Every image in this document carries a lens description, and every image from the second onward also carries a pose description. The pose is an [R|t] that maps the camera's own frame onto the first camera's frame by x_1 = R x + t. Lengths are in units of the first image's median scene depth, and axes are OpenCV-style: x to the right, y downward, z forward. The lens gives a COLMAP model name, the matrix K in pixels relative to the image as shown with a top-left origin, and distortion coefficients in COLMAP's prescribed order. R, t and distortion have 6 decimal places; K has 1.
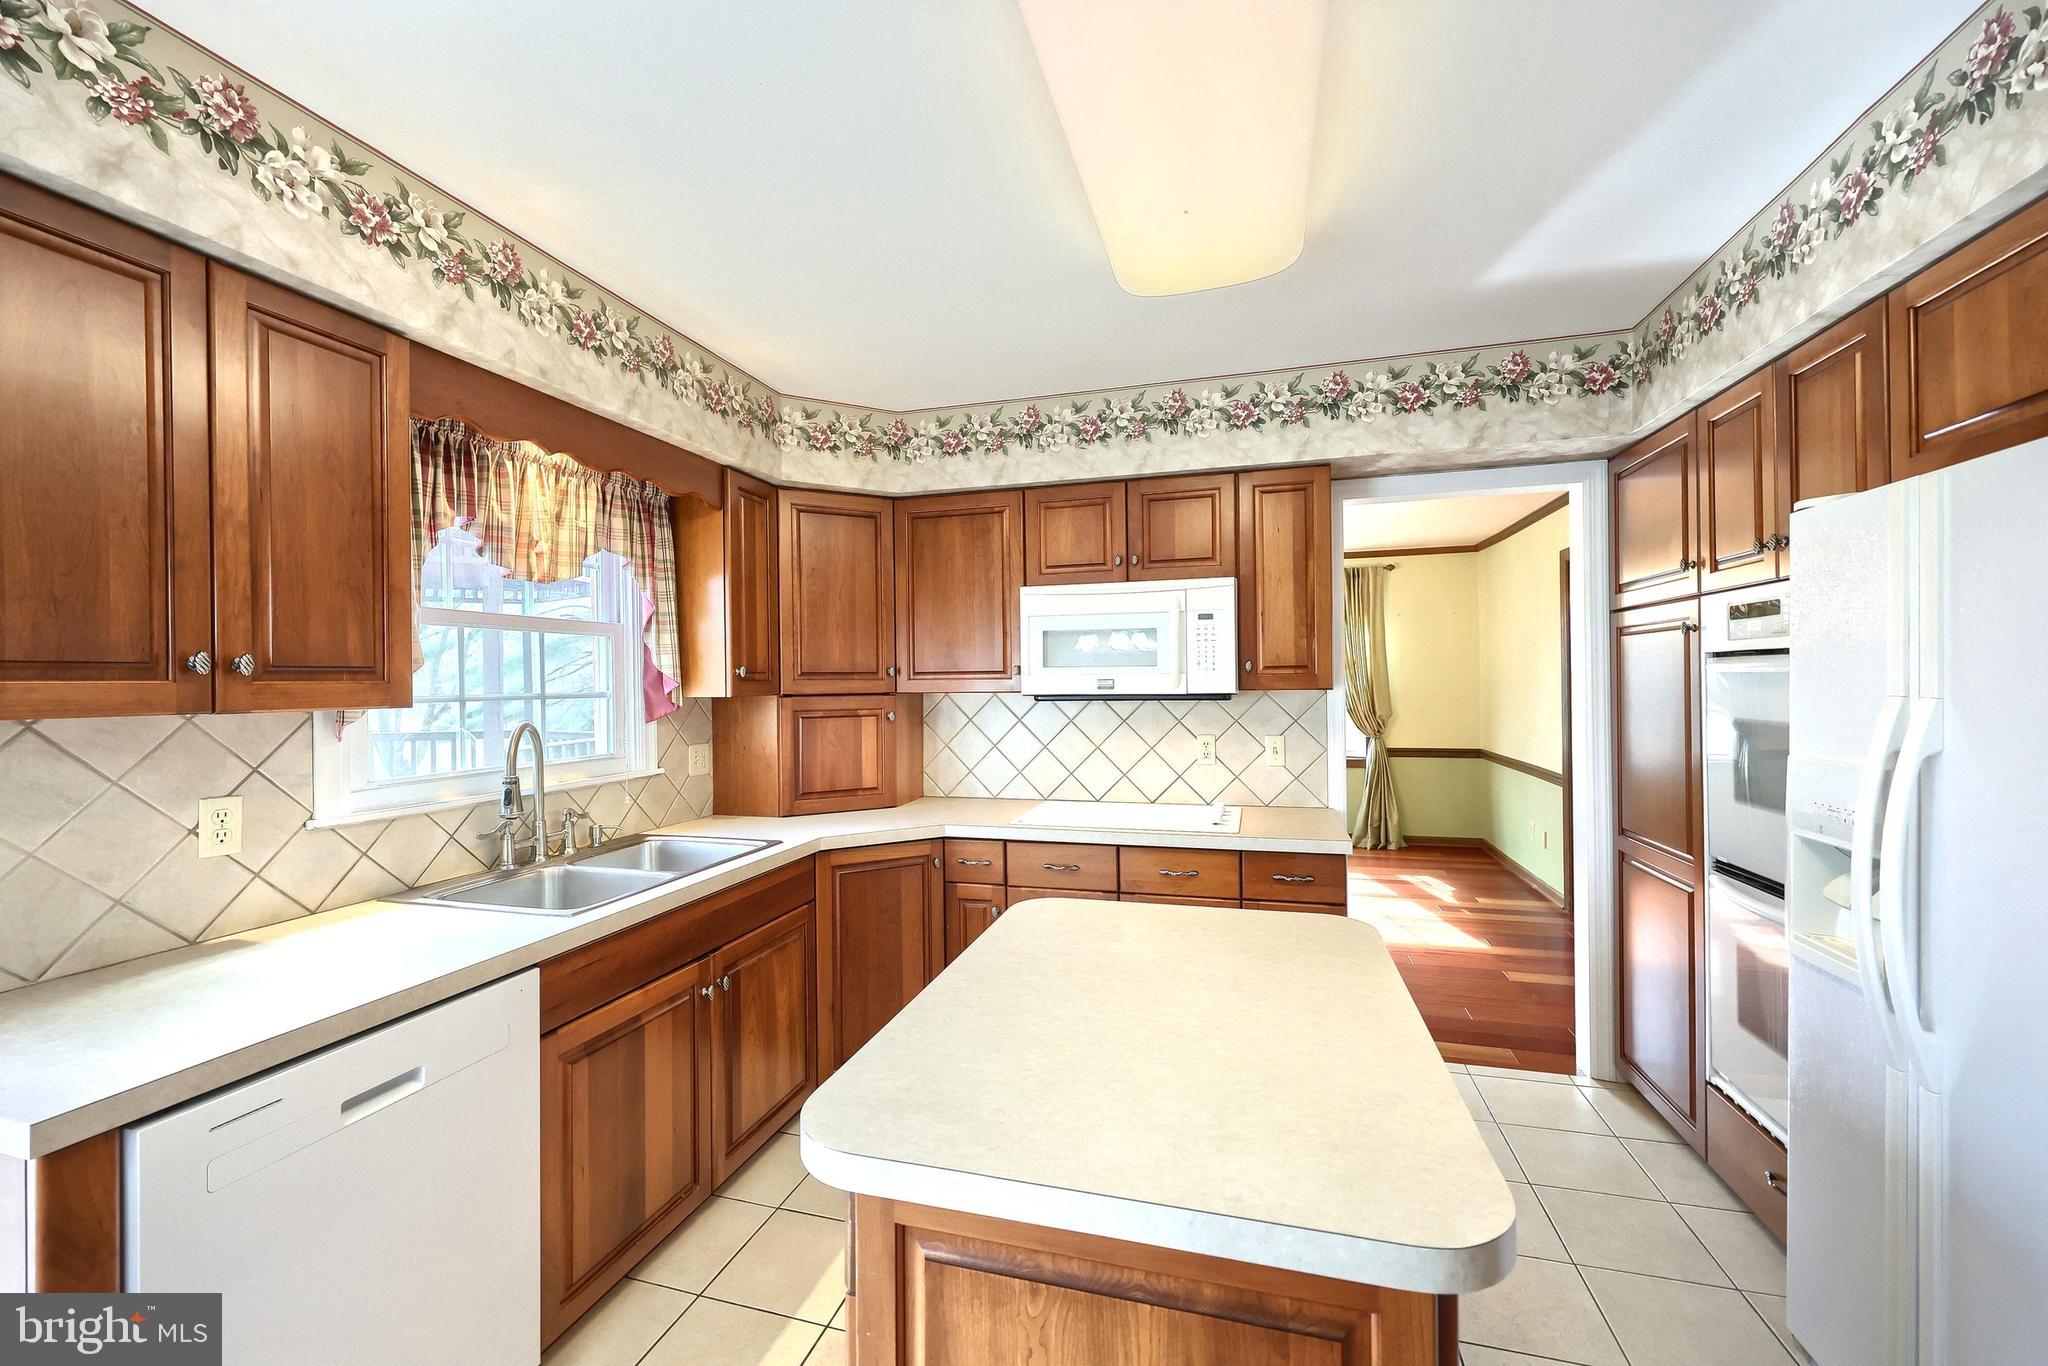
lens RADIAL K [[831.1, 0, 1018.8], [0, 831.1, 683.9], [0, 0, 1]] dist [0.000881, 0.000181]
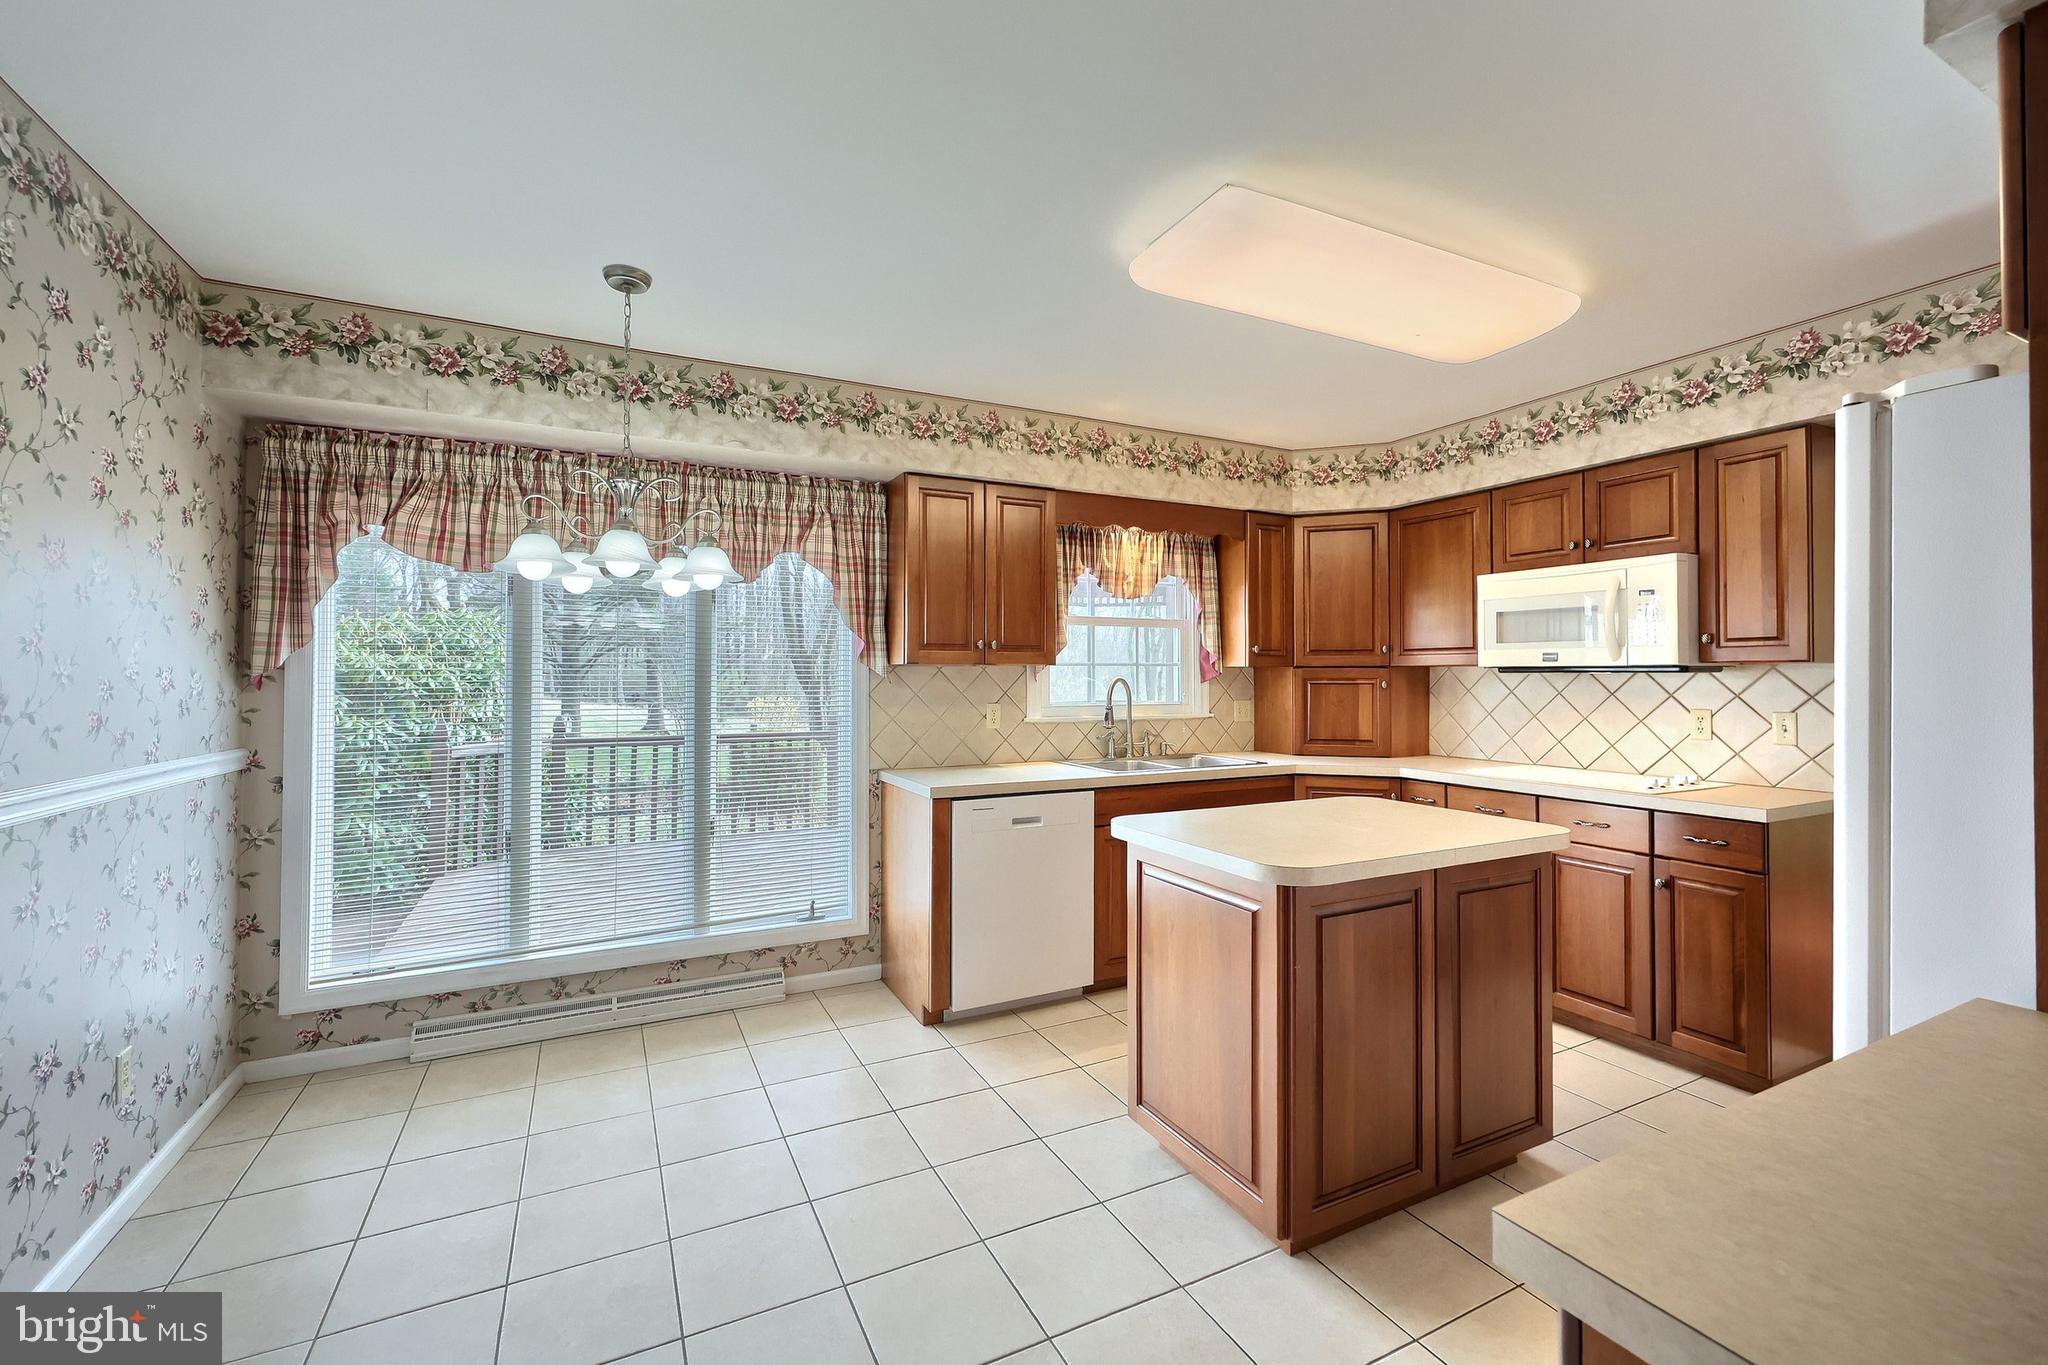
lens RADIAL K [[853.3, 0, 1016.2], [0, 853.3, 665.8], [0, 0, 1]] dist [0.000706, 0.000181]
pose [[0.678294, 0.003163, -0.734784, 0.479445], [-0.009063, 0.999951, -0.004062, 0.024017], [0.734735, 0.009414, 0.678289, -0.326686]]
